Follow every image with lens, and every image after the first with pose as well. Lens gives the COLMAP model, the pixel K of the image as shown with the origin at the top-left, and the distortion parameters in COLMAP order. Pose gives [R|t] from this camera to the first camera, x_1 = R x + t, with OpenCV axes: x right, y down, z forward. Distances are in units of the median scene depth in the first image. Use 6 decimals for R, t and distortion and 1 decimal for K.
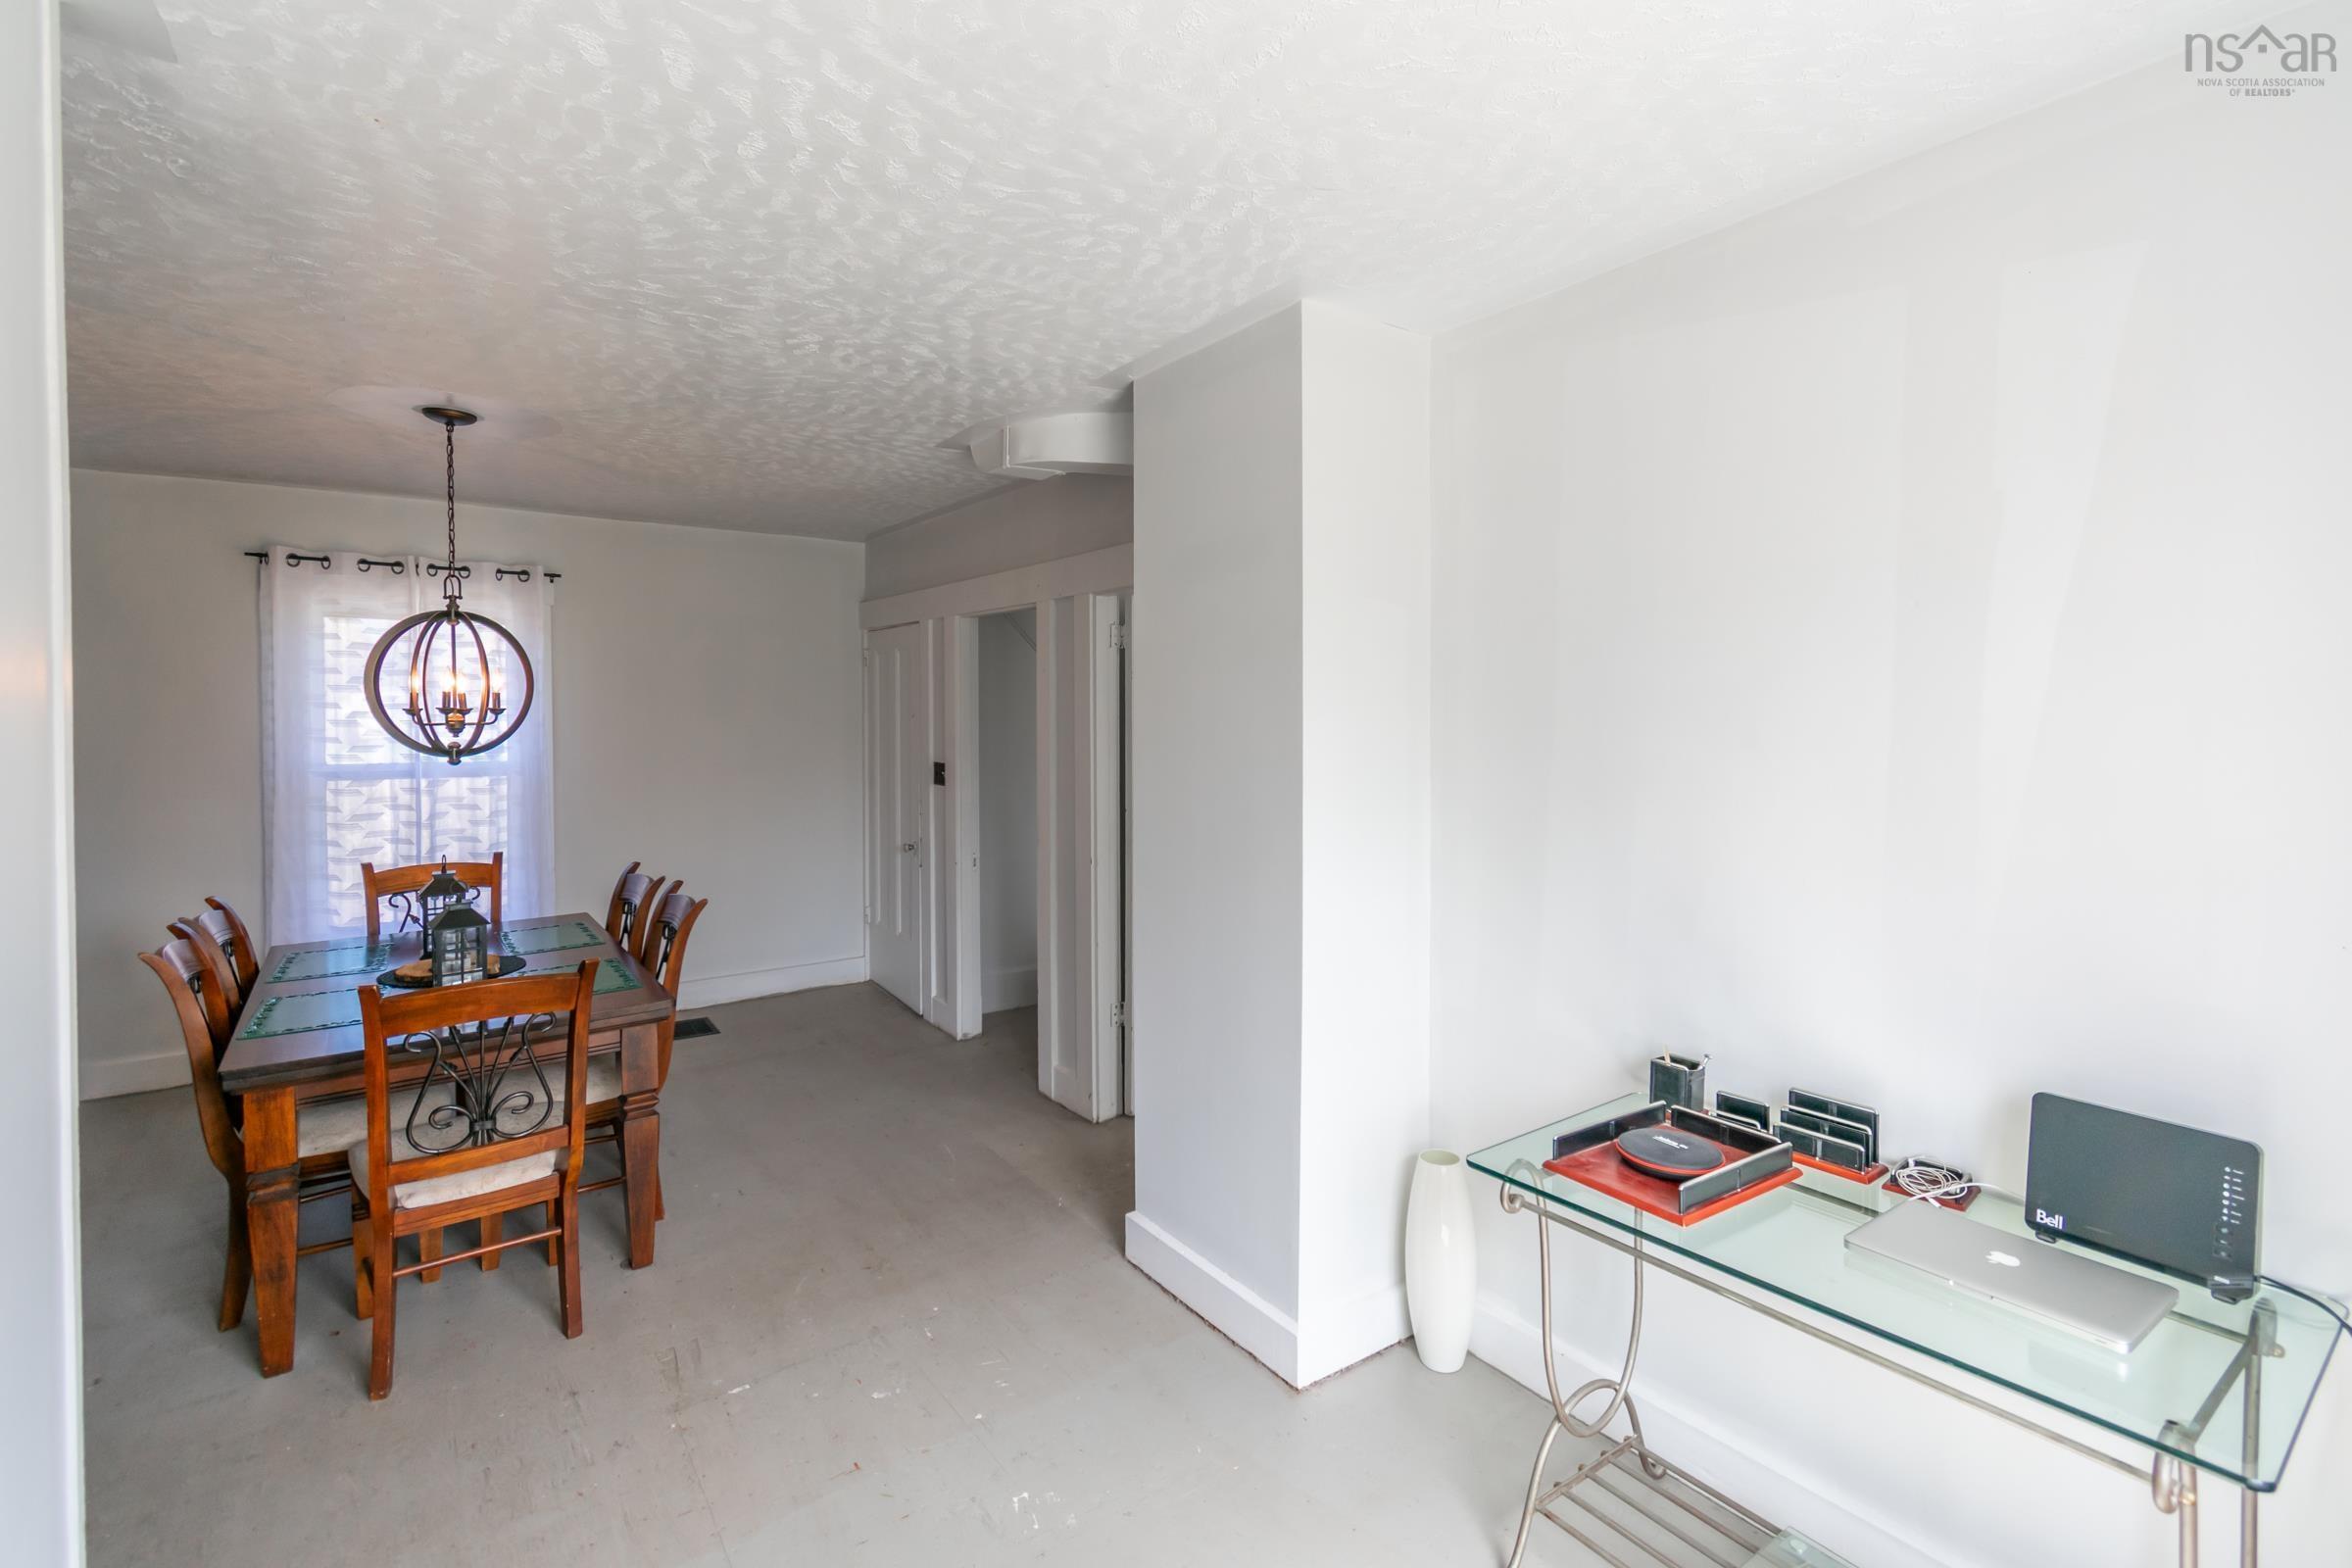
lens RADIAL K [[1057.1, 0, 1181.1], [0, 1057.1, 719.9], [0, 0, 1]] dist [0.001032, -0.000075]
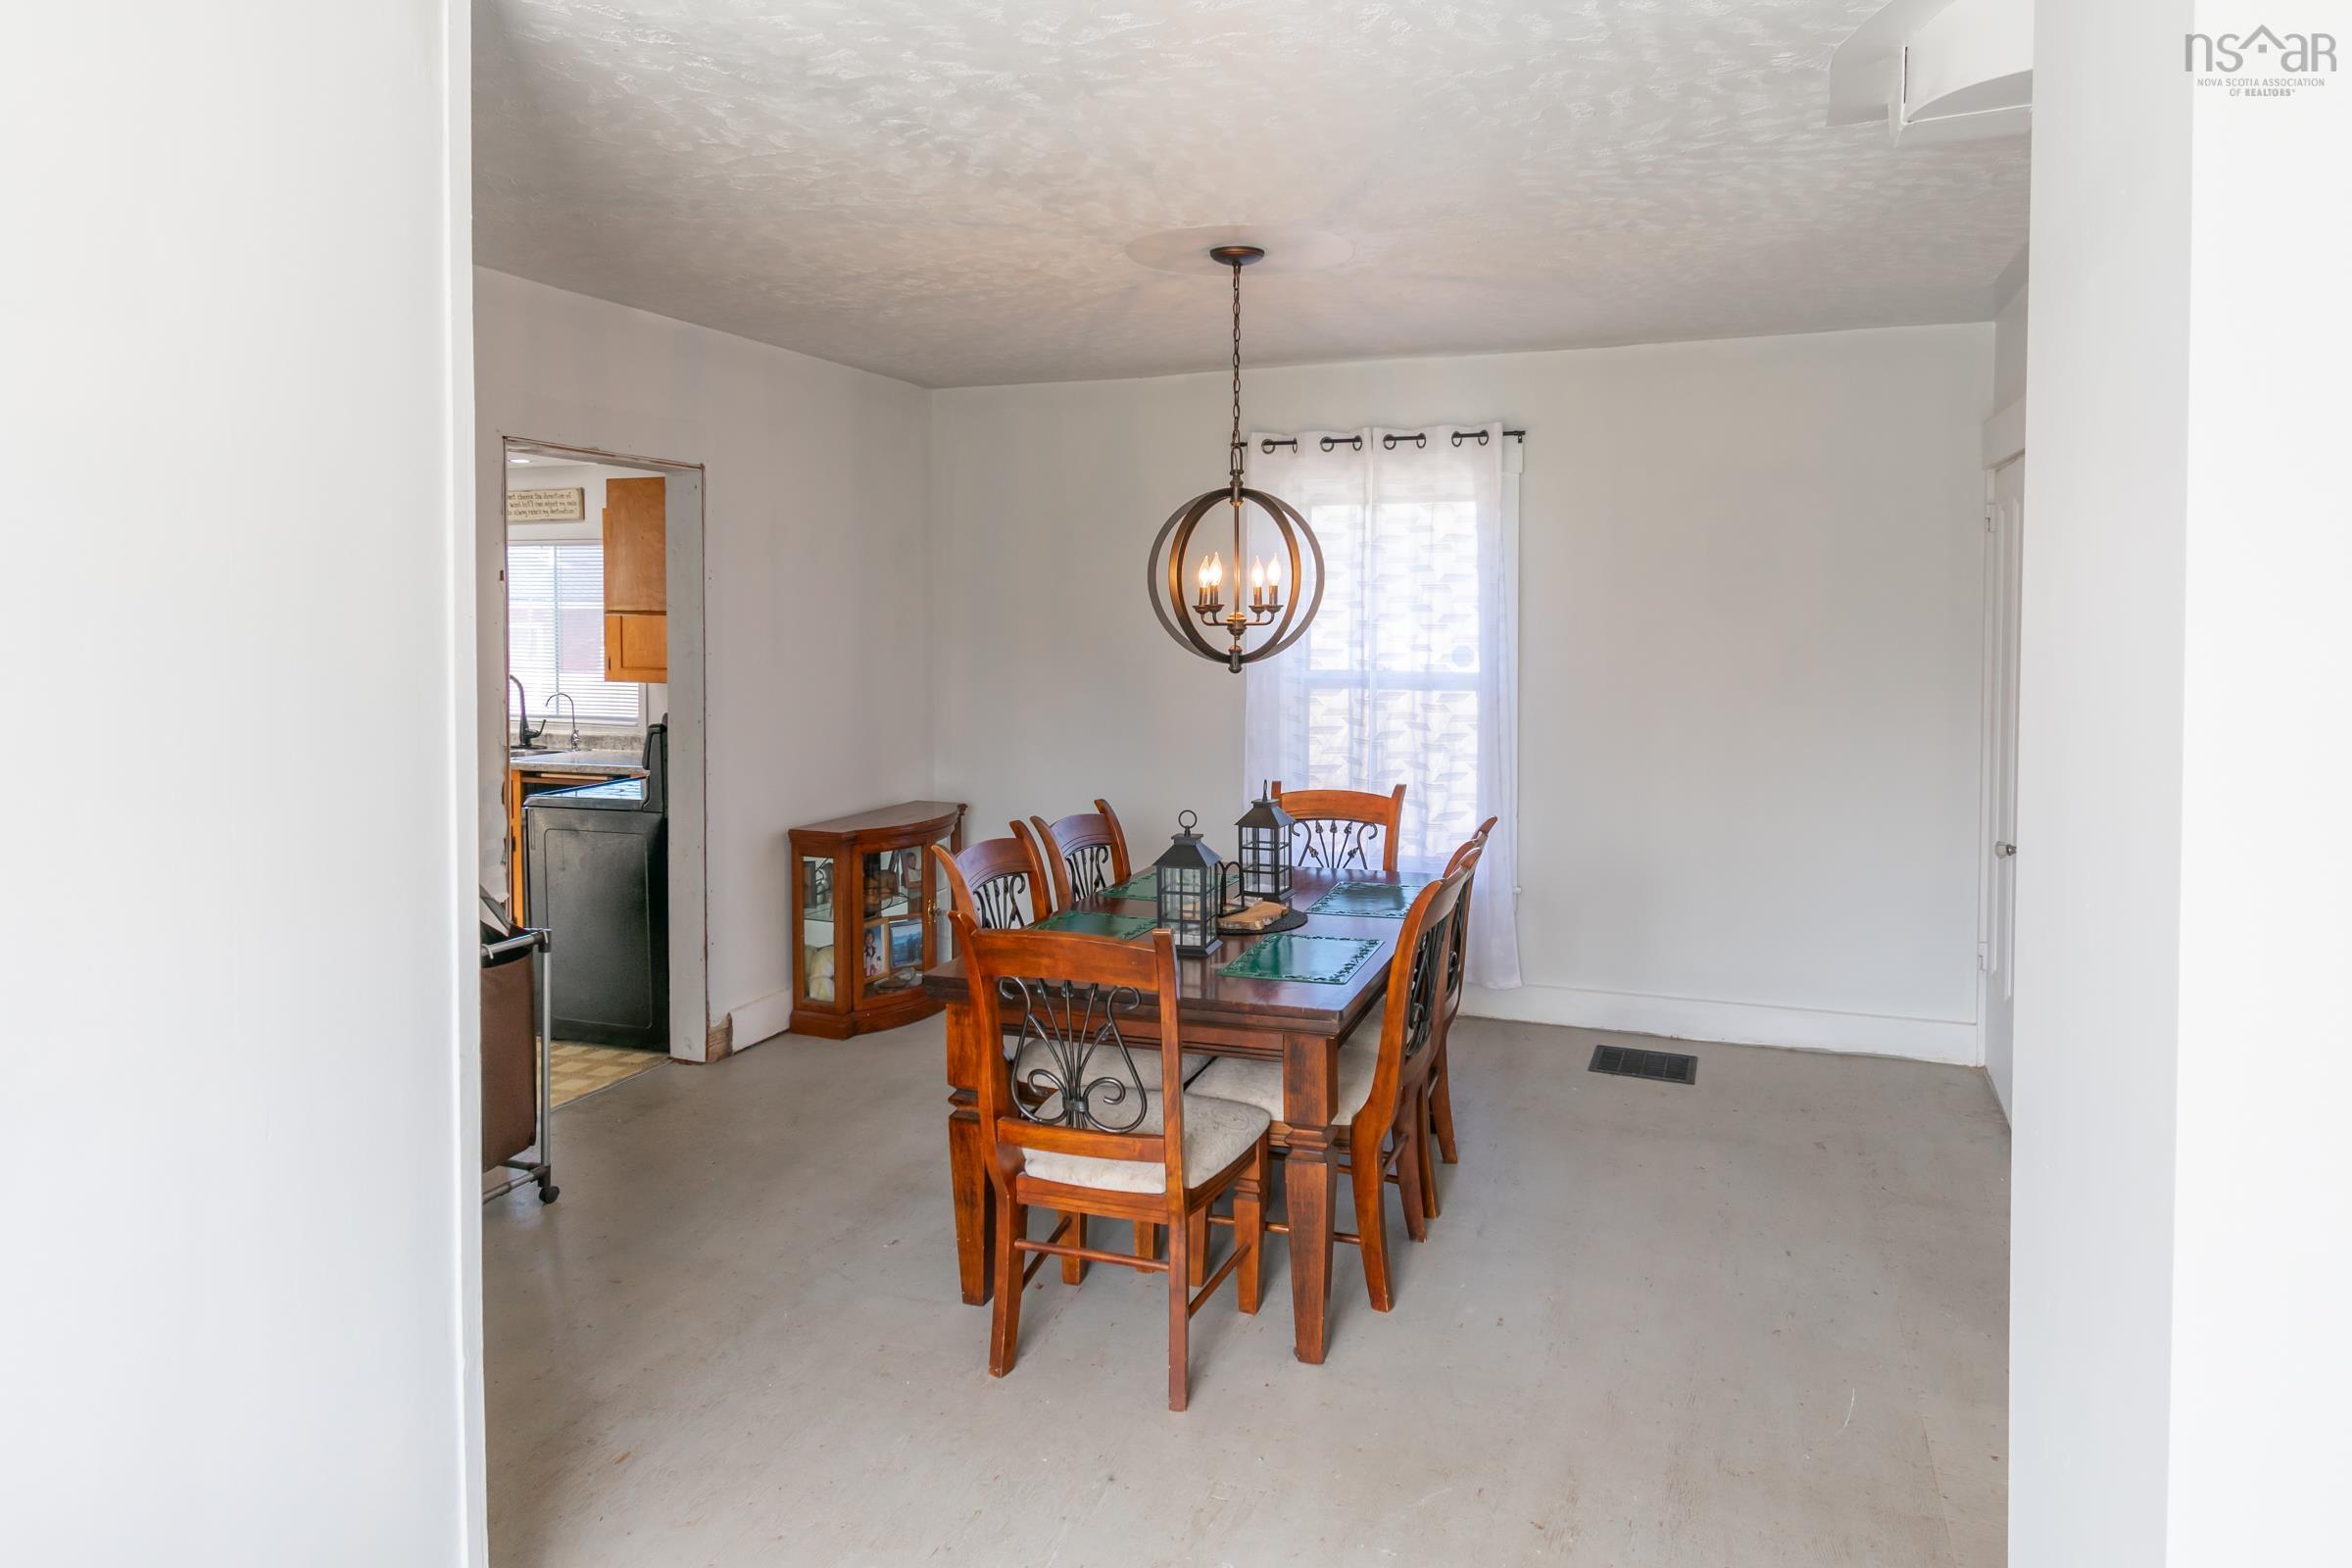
lens RADIAL K [[1453.2, 0, 1186.7], [0, 1453.2, 648.8], [0, 0, 1]] dist [0.000912, 0.000086]
pose [[0.539474, 0.017994, -0.841810, 0.255662], [-0.003577, 0.999812, 0.019079, 0.001360], [0.841995, -0.007282, 0.539436, 0.342010]]
